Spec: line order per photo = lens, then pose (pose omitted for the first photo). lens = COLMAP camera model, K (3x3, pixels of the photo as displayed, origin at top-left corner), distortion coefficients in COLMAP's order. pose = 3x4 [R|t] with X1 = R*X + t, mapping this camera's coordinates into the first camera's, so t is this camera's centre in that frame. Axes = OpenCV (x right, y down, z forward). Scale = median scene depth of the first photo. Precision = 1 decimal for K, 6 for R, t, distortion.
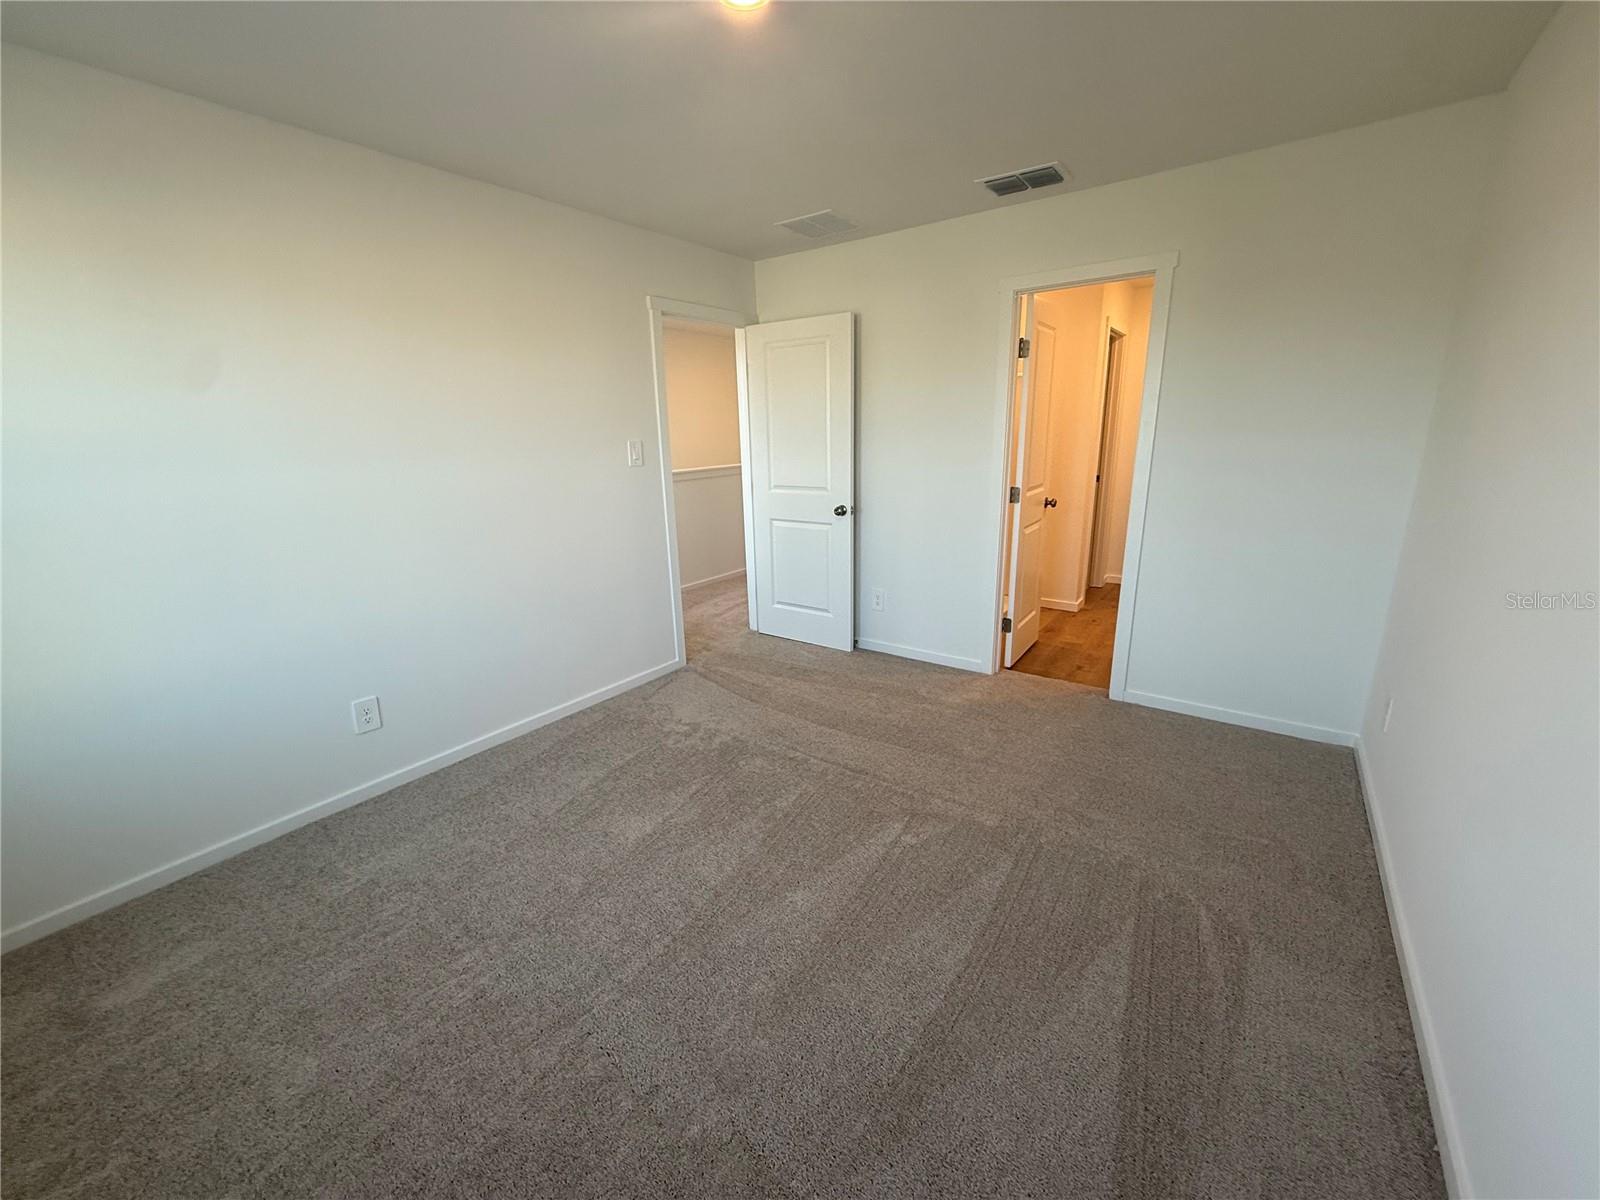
lens RADIAL K [[636.3, 0, 794.9], [0, 636.3, 598.6], [0, 0, 1]] dist [-0.000096, 0.000045]
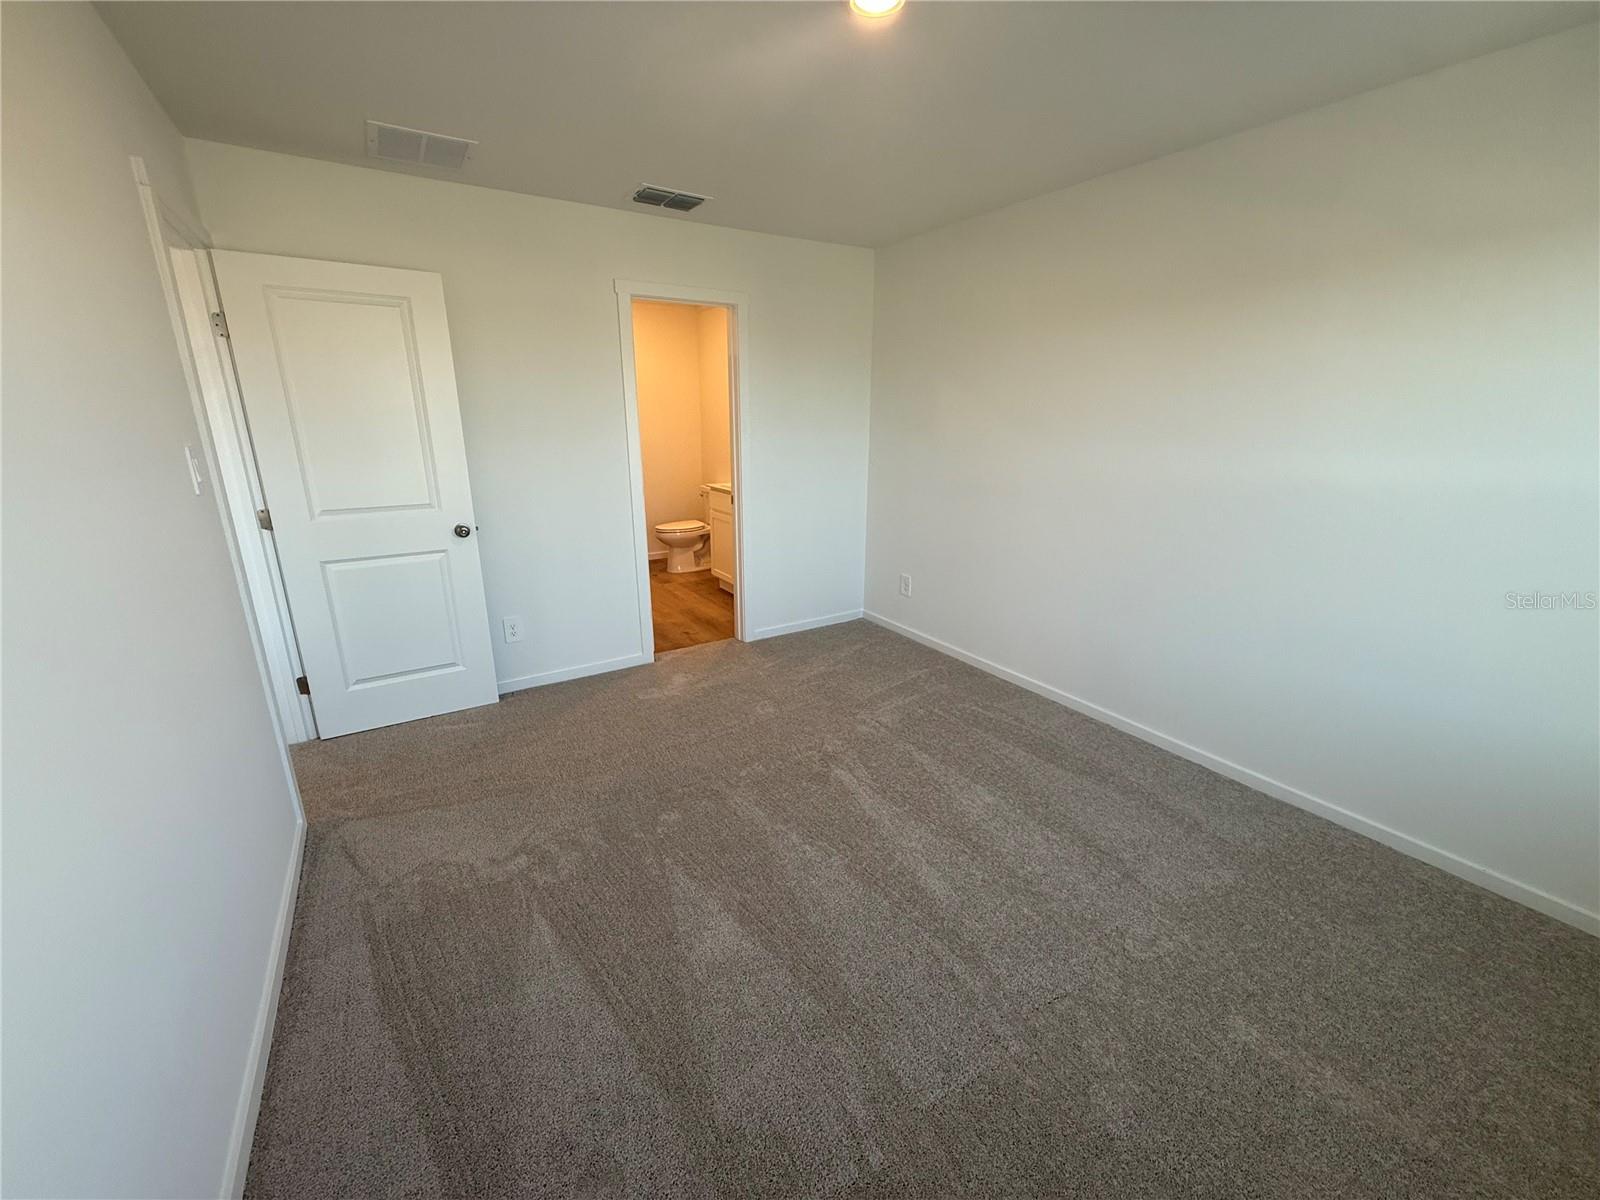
lens RADIAL K [[636.3, 0, 794.9], [0, 636.3, 598.6], [0, 0, 1]] dist [-0.000096, 0.000045]
pose [[0.370219, -0.237498, 0.898072, -0.500597], [0.232174, 0.959740, 0.158095, -0.088518], [-0.899463, 0.149979, 0.410454, 0.331767]]
